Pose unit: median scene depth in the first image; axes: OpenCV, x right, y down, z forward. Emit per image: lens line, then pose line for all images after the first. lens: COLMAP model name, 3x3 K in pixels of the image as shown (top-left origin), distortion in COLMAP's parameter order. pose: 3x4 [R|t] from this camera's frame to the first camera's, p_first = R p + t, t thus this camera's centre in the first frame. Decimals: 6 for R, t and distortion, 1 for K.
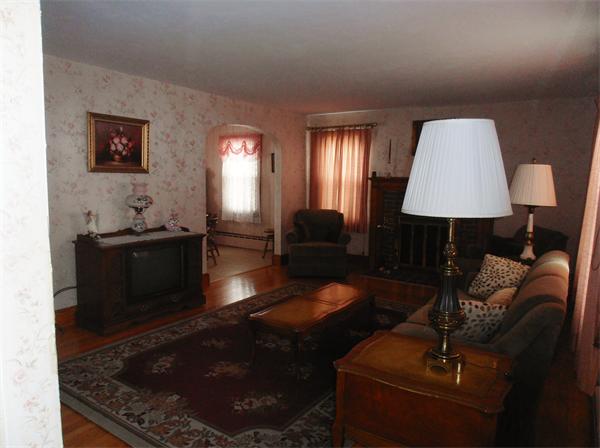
lens RADIAL K [[419.8, 0, 299.8], [0, 419.8, 228.2], [0, 0, 1]] dist [-0.021319, -0.002459]
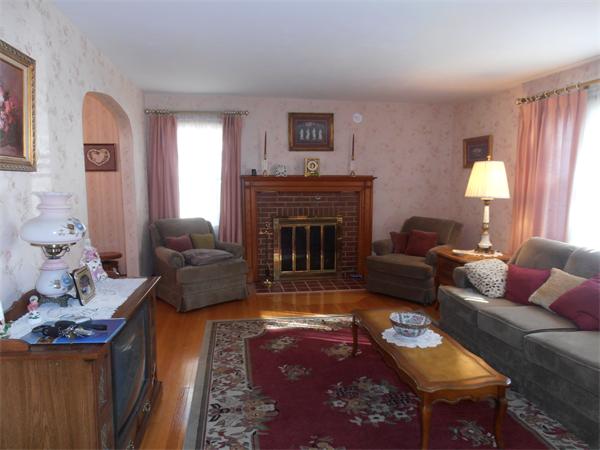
lens RADIAL K [[419.8, 0, 300.3], [0, 419.8, 224.9], [0, 0, 1]] dist [-0.021319, -0.002459]
pose [[0.720448, -0.090543, 0.687574, -0.509670], [0.095116, 0.994972, 0.031360, -0.060291], [-0.686956, 0.042806, 0.725437, 0.482587]]
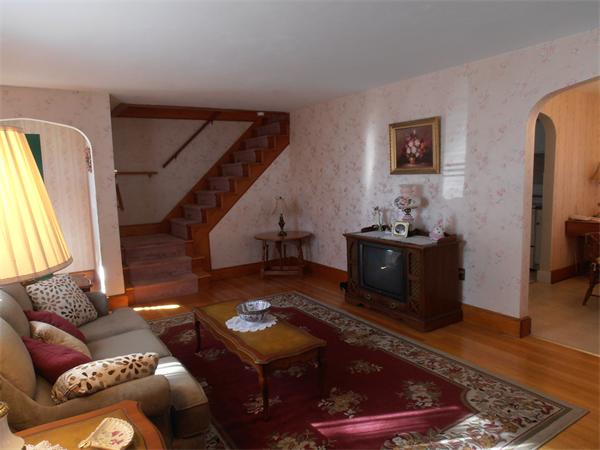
lens RADIAL K [[419.8, 0, 304.5], [0, 419.8, 222.2], [0, 0, 1]] dist [-0.021319, -0.002459]
pose [[-0.384105, 0.092923, -0.918601, 0.657636], [-0.093692, 0.985864, 0.138904, -0.135482], [0.918523, 0.139420, -0.369969, 1.165842]]
